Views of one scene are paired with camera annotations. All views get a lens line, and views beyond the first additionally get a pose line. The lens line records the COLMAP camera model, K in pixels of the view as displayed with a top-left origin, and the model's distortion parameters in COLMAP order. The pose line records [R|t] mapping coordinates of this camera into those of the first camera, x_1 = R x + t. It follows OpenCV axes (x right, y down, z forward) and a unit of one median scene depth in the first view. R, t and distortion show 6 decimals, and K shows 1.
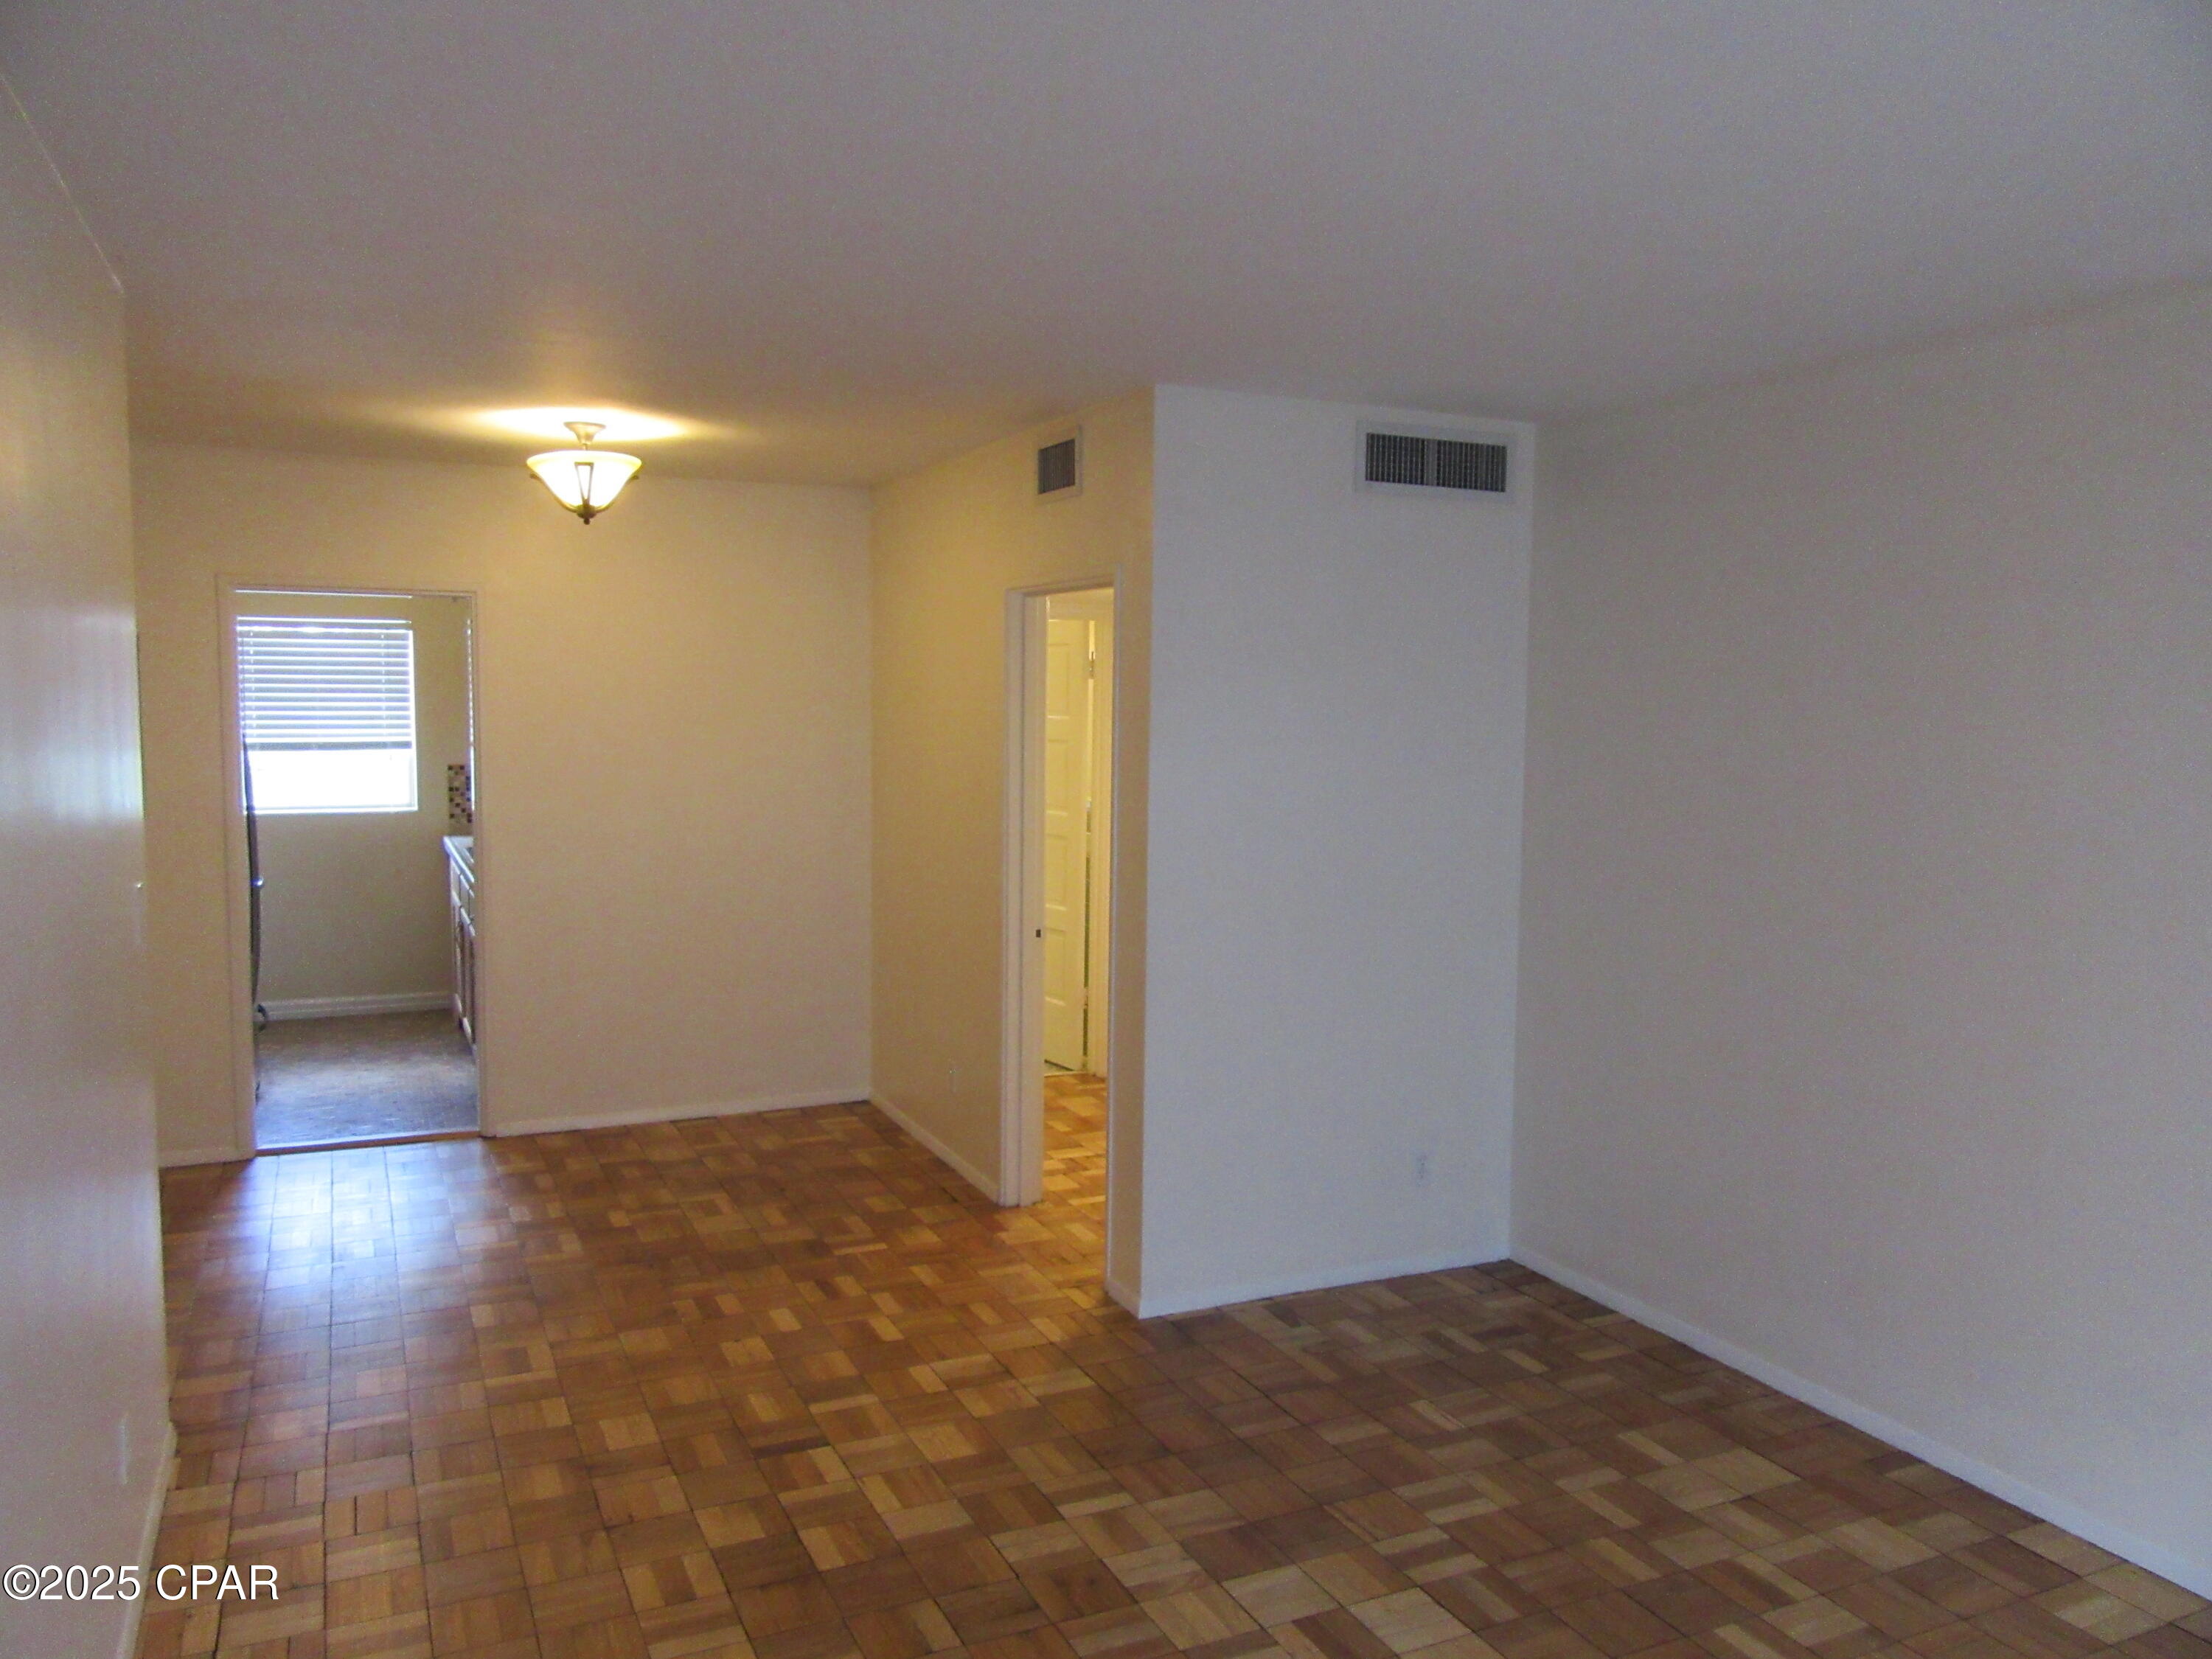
lens RADIAL K [[1634.8, 0, 1100.1], [0, 1634.8, 837.4], [0, 0, 1]] dist [-0.013830, -0.001323]
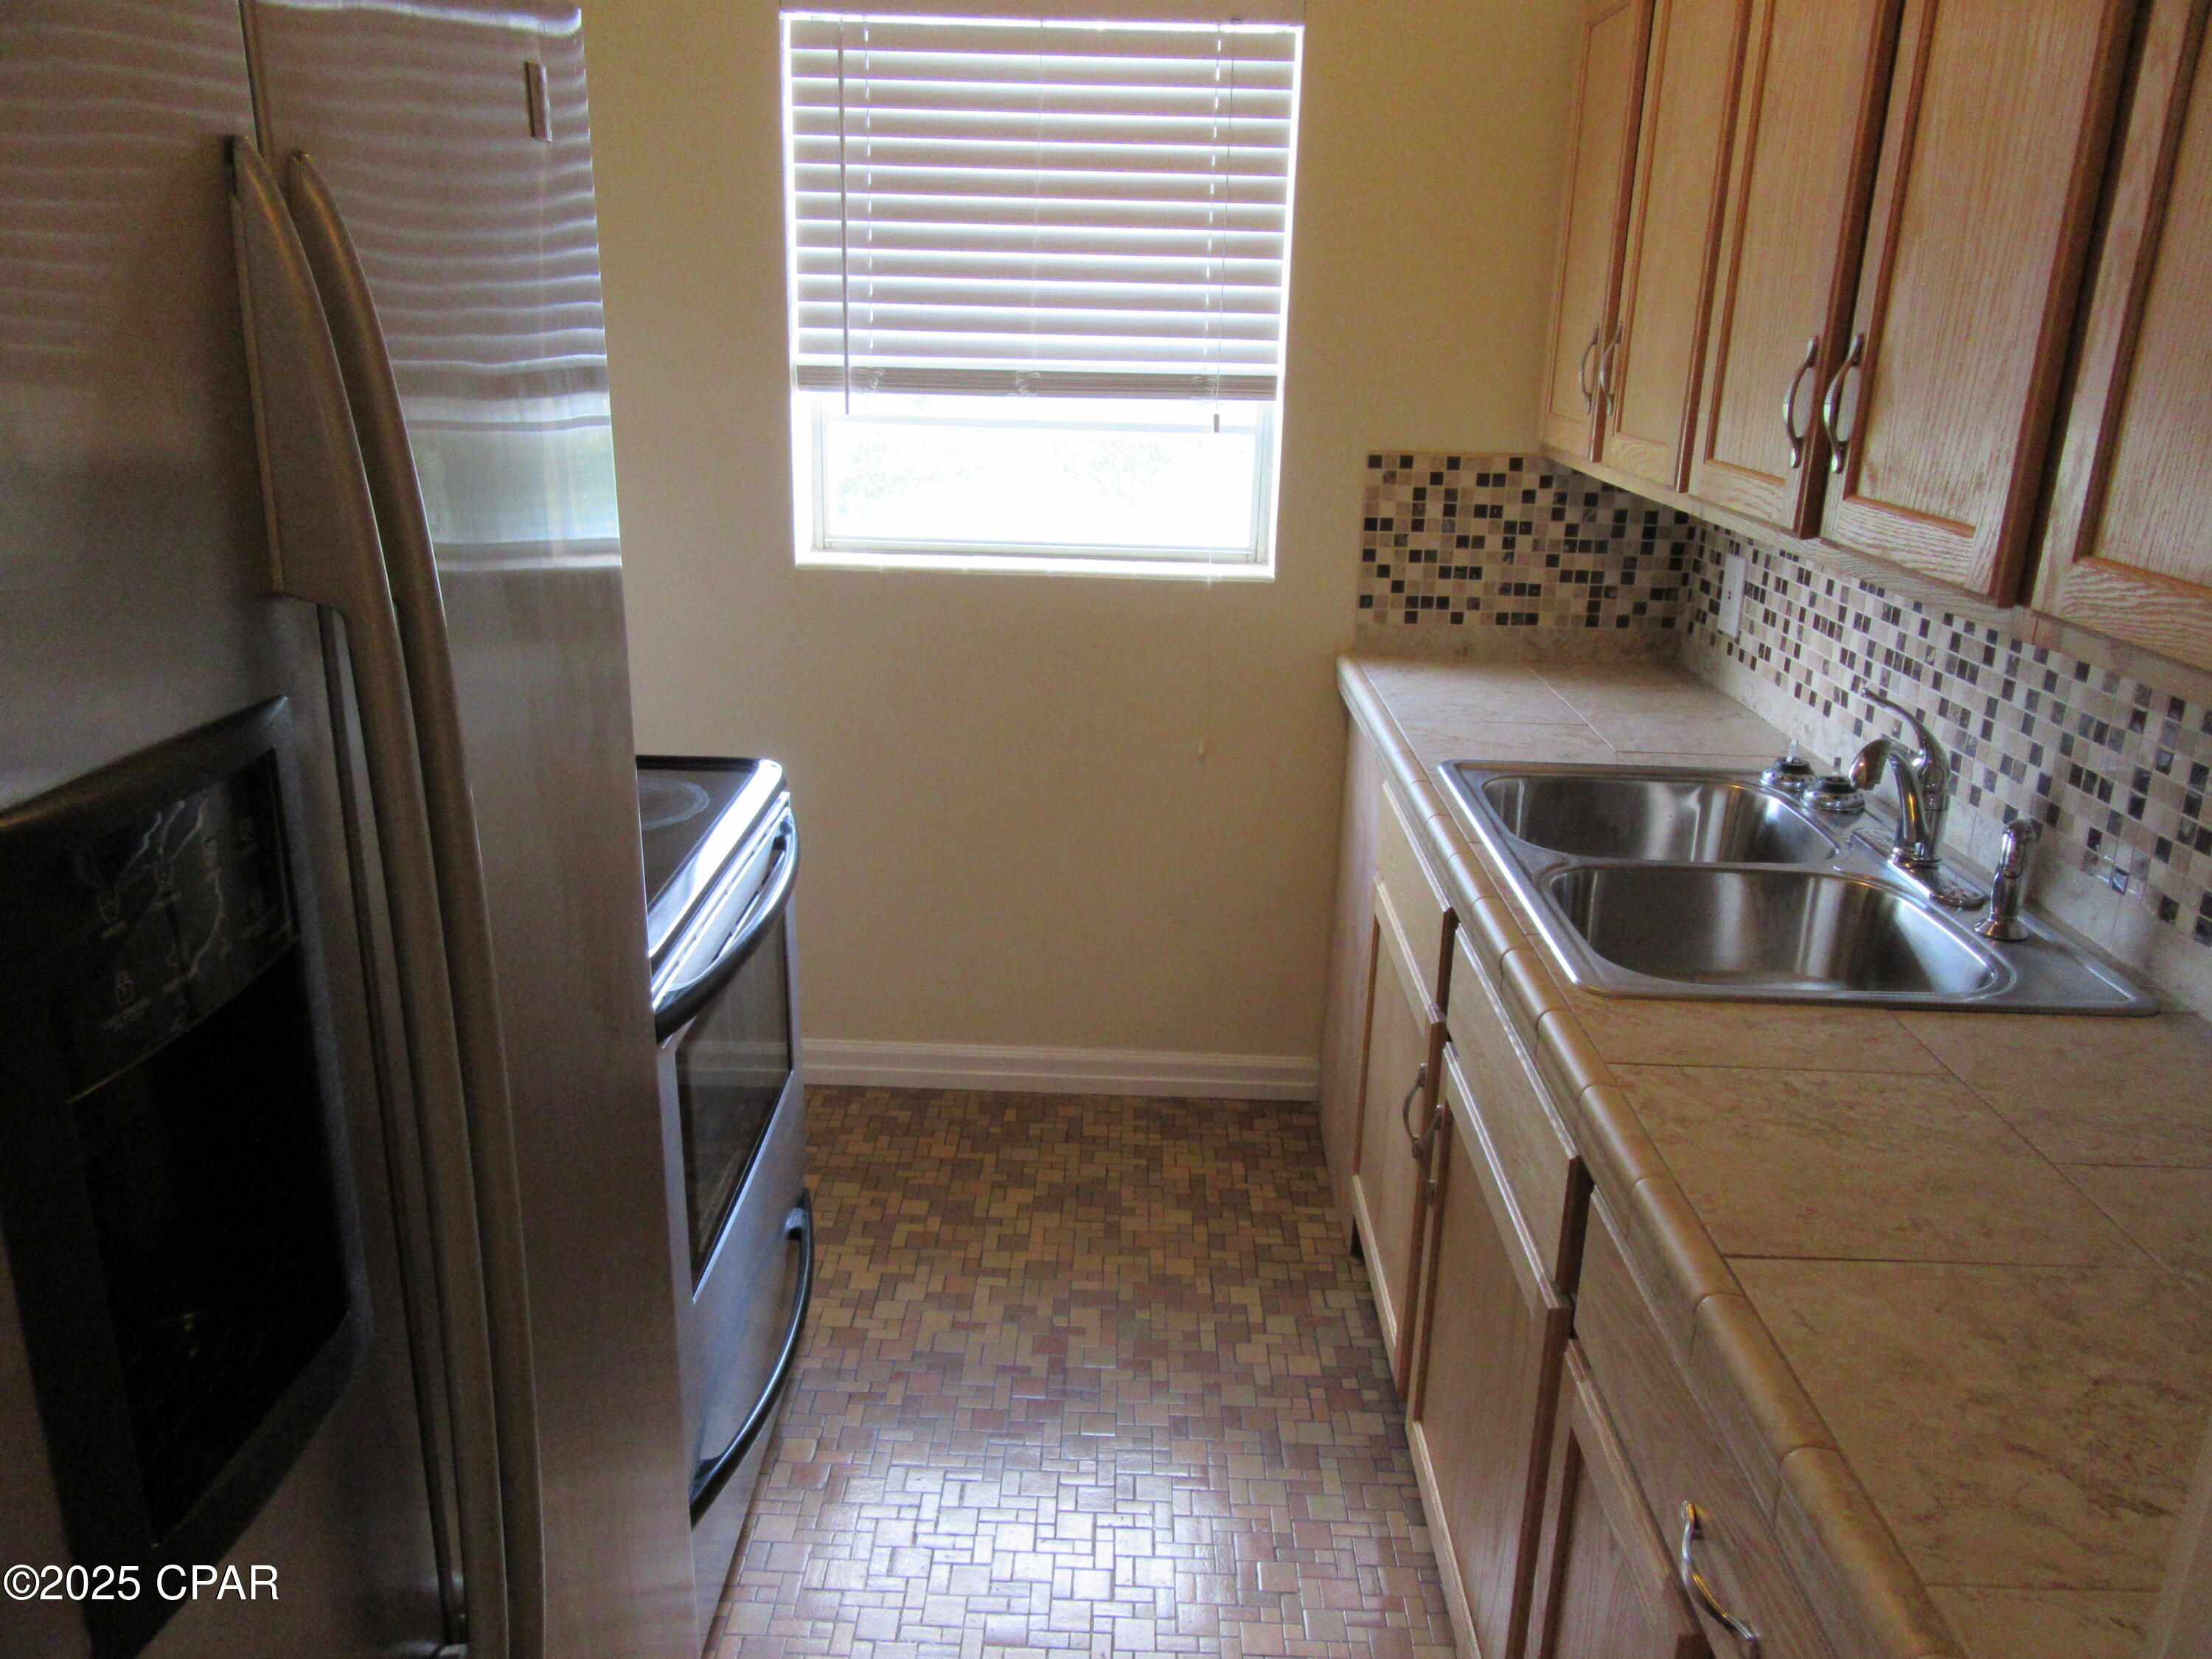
lens RADIAL K [[1634.8, 0, 1099.1], [0, 1634.8, 825.5], [0, 0, 1]] dist [-0.013830, -0.001323]
pose [[0.899224, 0.147097, -0.412019, -0.309077], [-0.056866, 0.973090, 0.223299, -0.043020], [0.433778, -0.177365, 0.883390, 0.683270]]
